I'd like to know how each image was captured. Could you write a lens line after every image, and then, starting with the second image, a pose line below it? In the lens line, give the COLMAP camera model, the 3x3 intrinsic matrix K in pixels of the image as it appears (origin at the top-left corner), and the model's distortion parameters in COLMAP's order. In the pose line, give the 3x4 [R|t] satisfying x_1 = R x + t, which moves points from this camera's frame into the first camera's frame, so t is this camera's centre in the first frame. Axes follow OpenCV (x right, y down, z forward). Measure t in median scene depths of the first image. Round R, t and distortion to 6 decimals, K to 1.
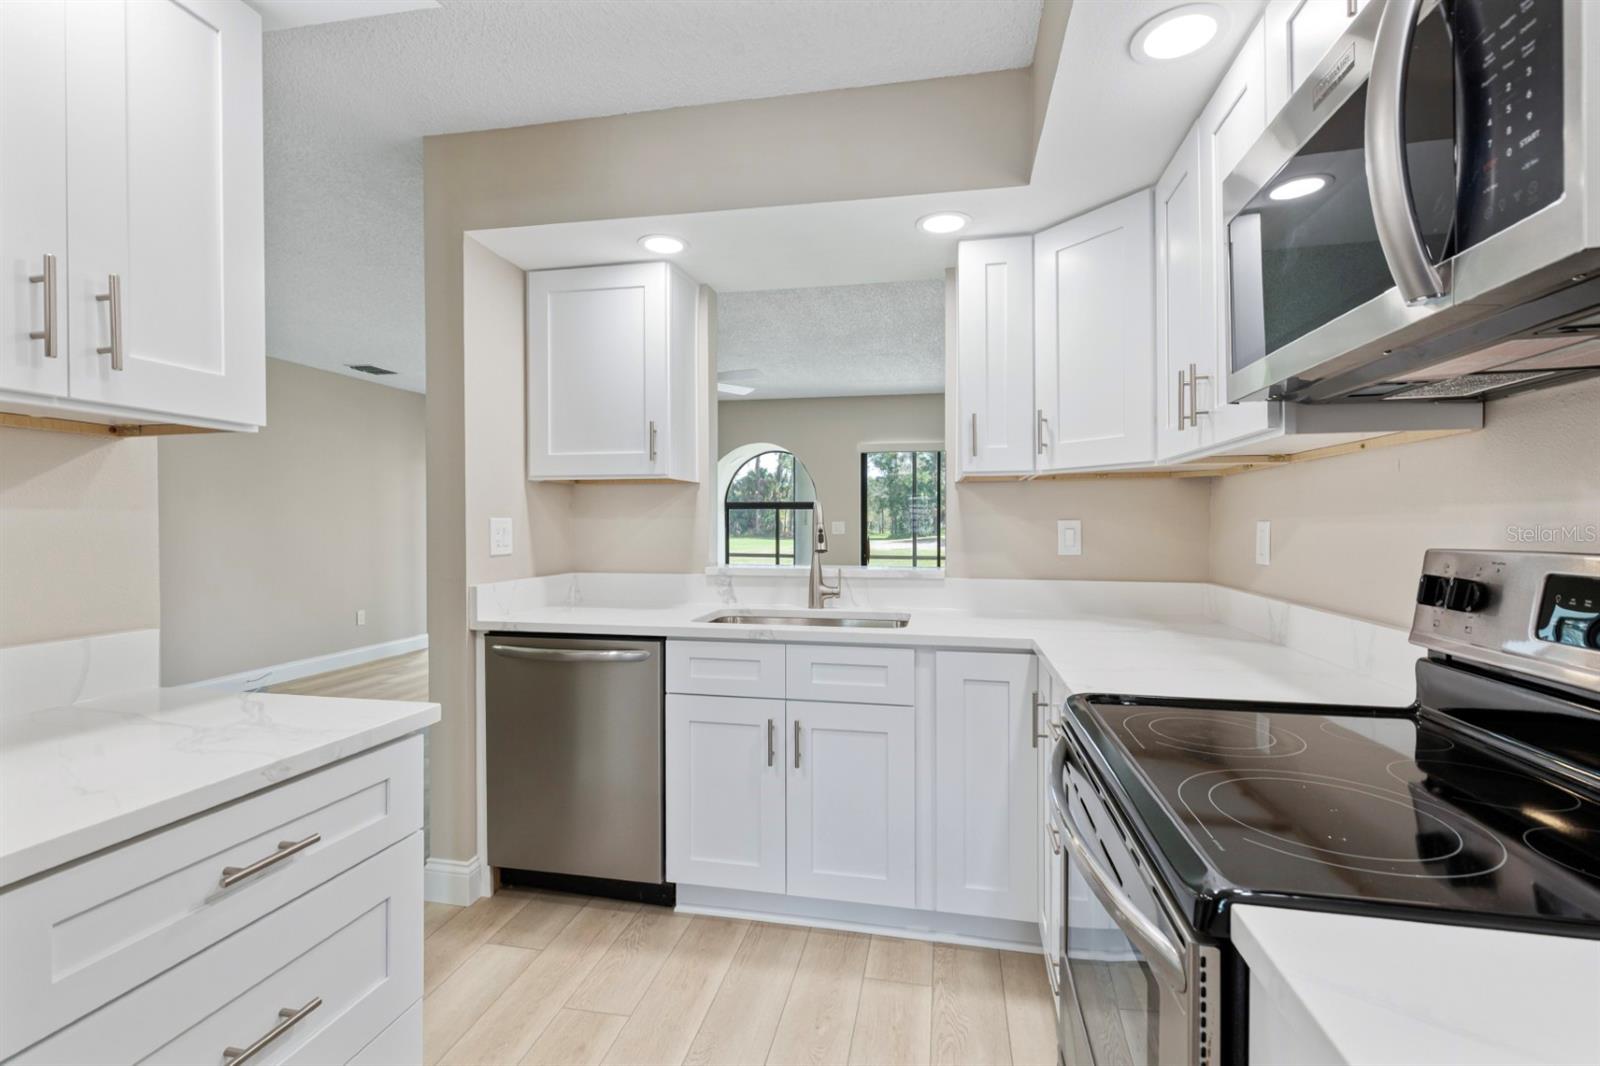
lens RADIAL K [[732.3, 0, 801.0], [0, 732.3, 524.8], [0, 0, 1]] dist [0.003841, -0.000623]
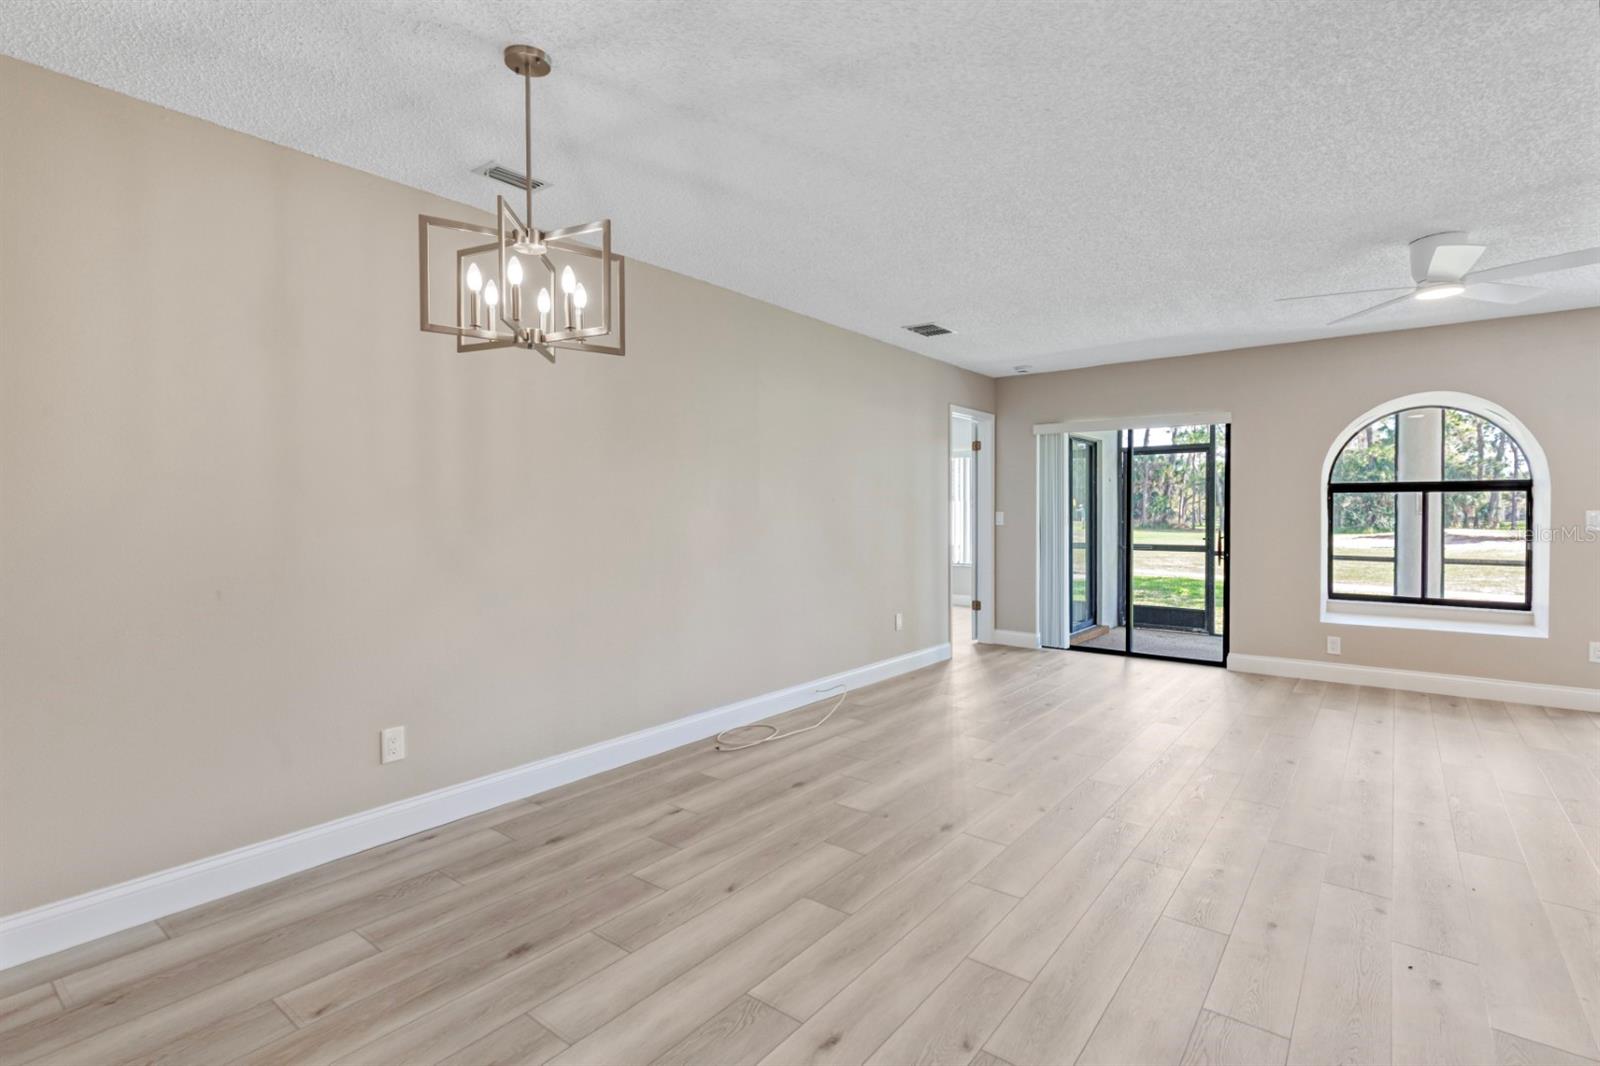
lens RADIAL K [[764.6, 0, 797.8], [0, 764.6, 515.8], [0, 0, 1]] dist [0.001758, -0.000292]
pose [[0.892648, 0.001175, -0.450753, -0.325502], [-0.000535, 0.999999, 0.001546, -0.000404], [0.450755, -0.001139, 0.892647, 0.151759]]
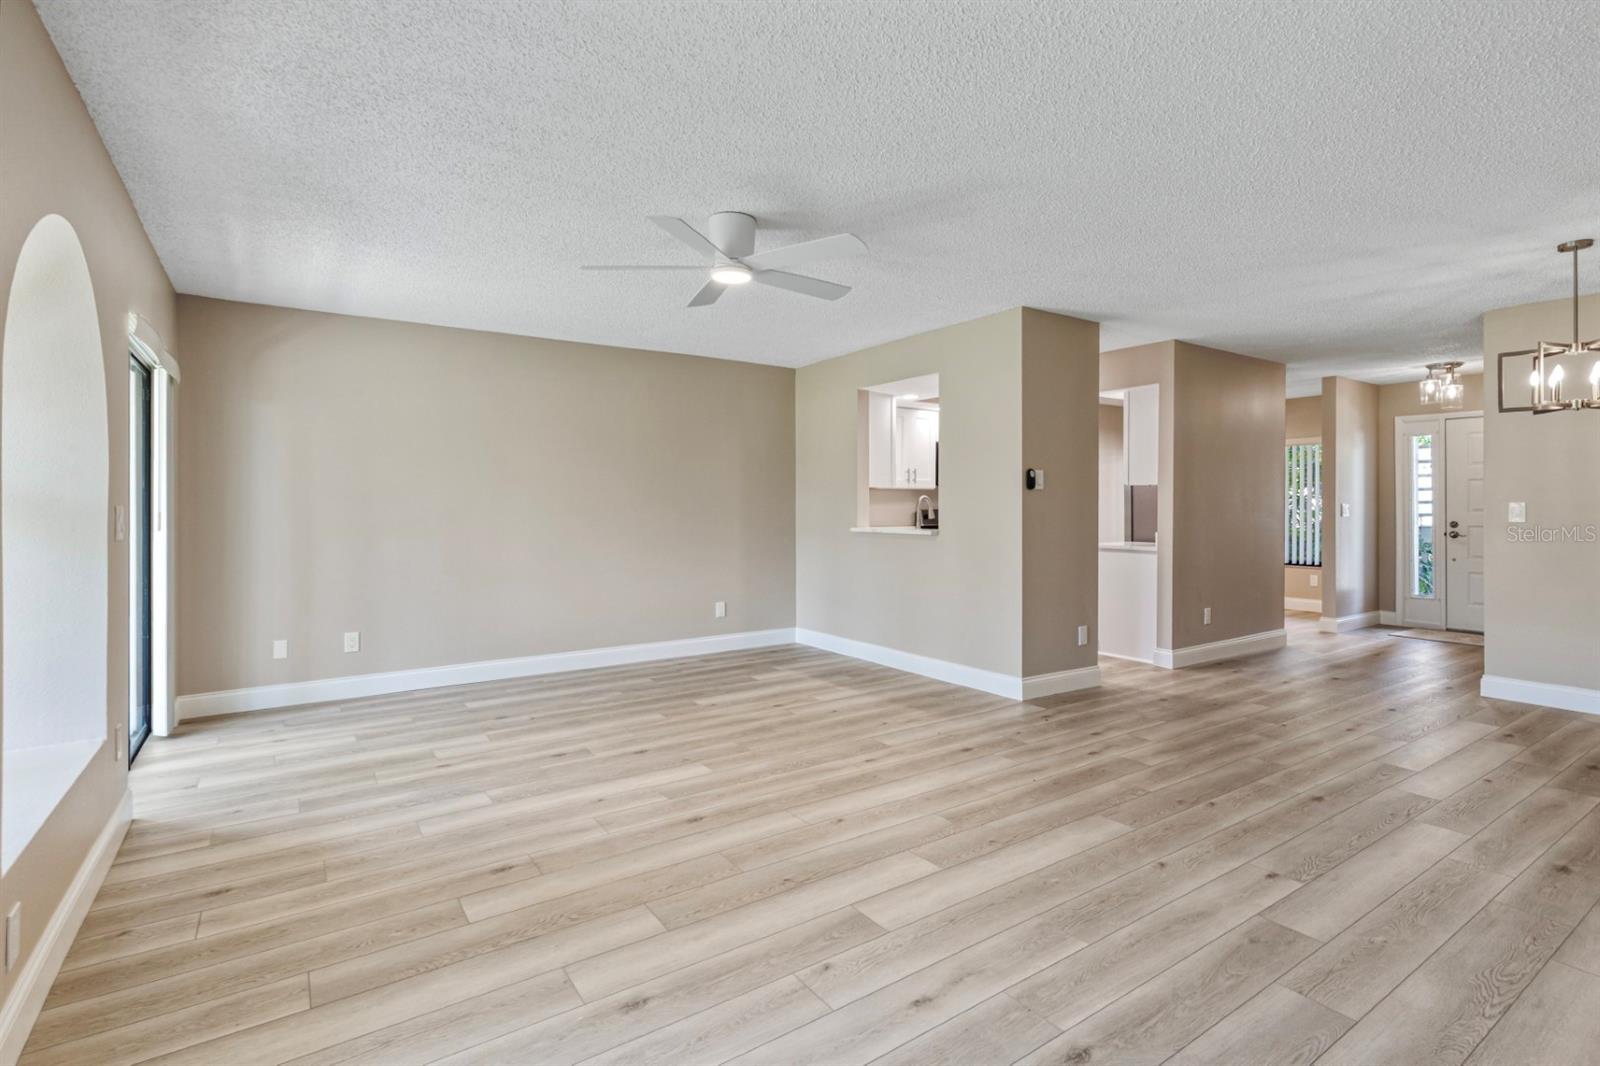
lens RADIAL K [[764.6, 0, 792.2], [0, 764.6, 529.5], [0, 0, 1]] dist [0.001758, -0.000292]
pose [[-0.705265, -0.023134, 0.708566, -0.581032], [0.003225, 0.999352, 0.035838, -0.006461], [-0.708936, 0.027560, -0.704734, 1.286336]]
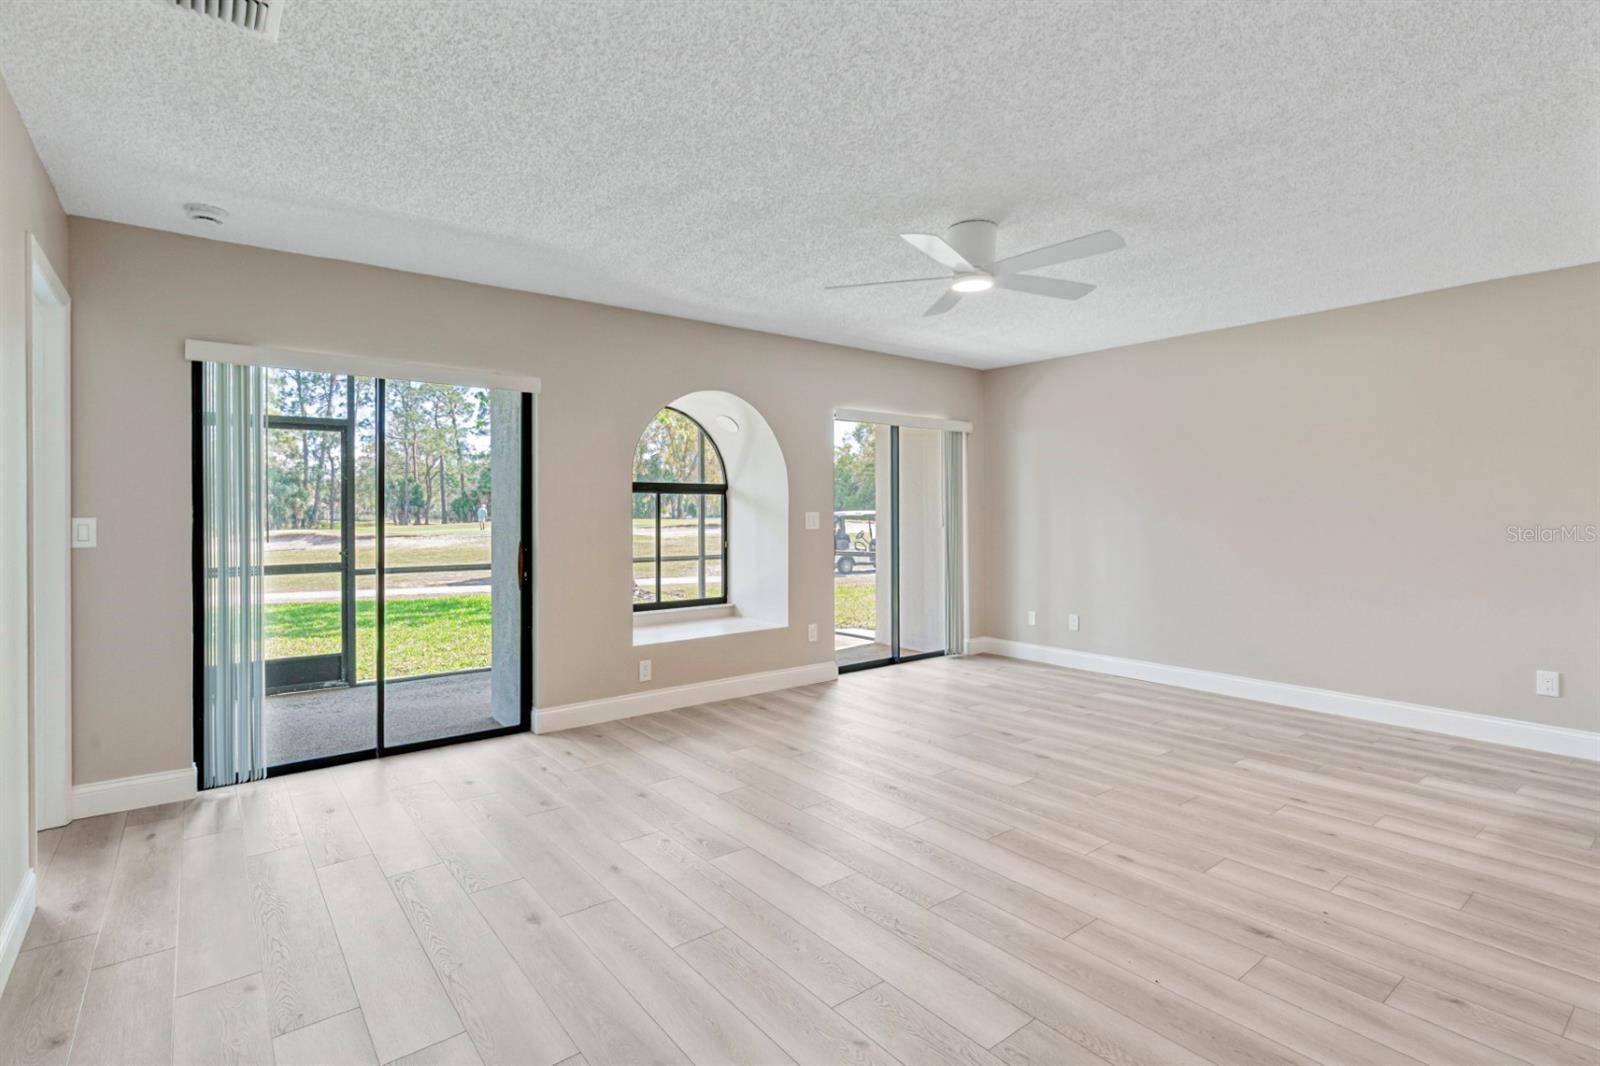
lens RADIAL K [[764.6, 0, 796.1], [0, 764.6, 521.0], [0, 0, 1]] dist [0.001758, -0.000292]
pose [[0.655522, -0.013715, 0.755052, -0.663500], [0.008023, 0.999905, 0.011198, -0.004975], [-0.755134, -0.001283, 0.655570, 0.646946]]
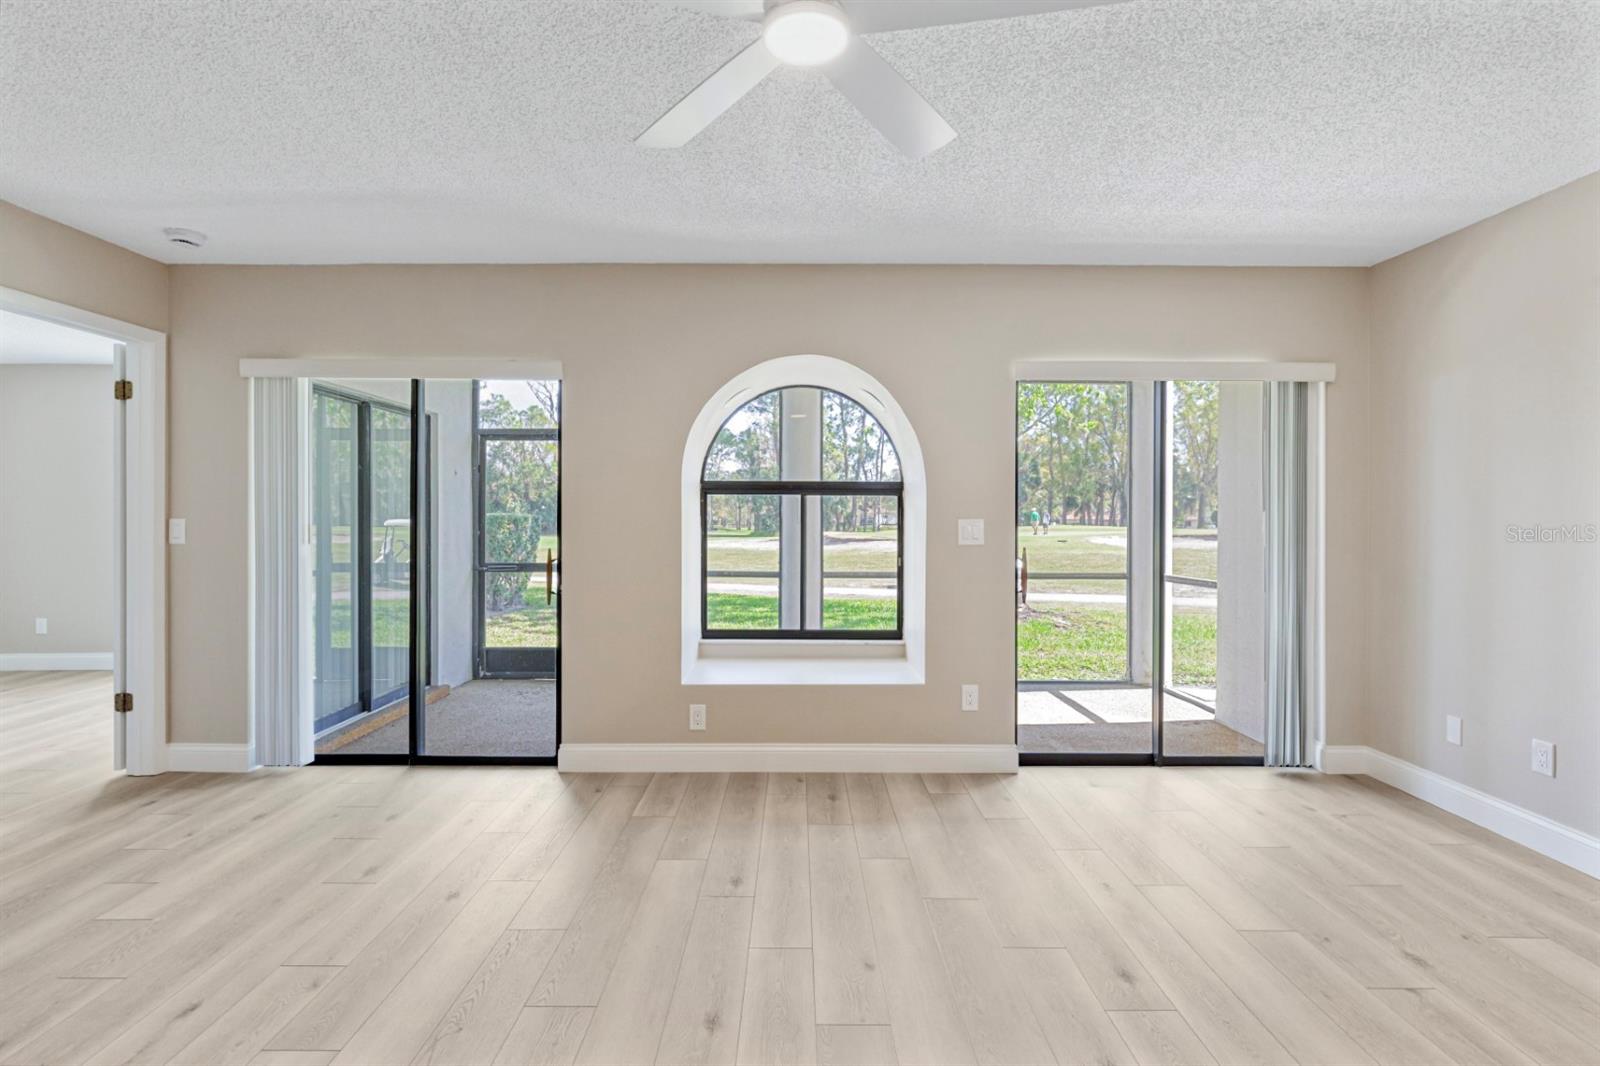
lens RADIAL K [[764.6, 0, 794.3], [0, 764.6, 516.9], [0, 0, 1]] dist [0.001758, -0.000292]
pose [[0.981373, 0.001579, 0.192105, -0.203986], [-0.000500, 0.999984, -0.005665, -0.003167], [-0.192111, 0.005463, 0.981358, 0.651416]]
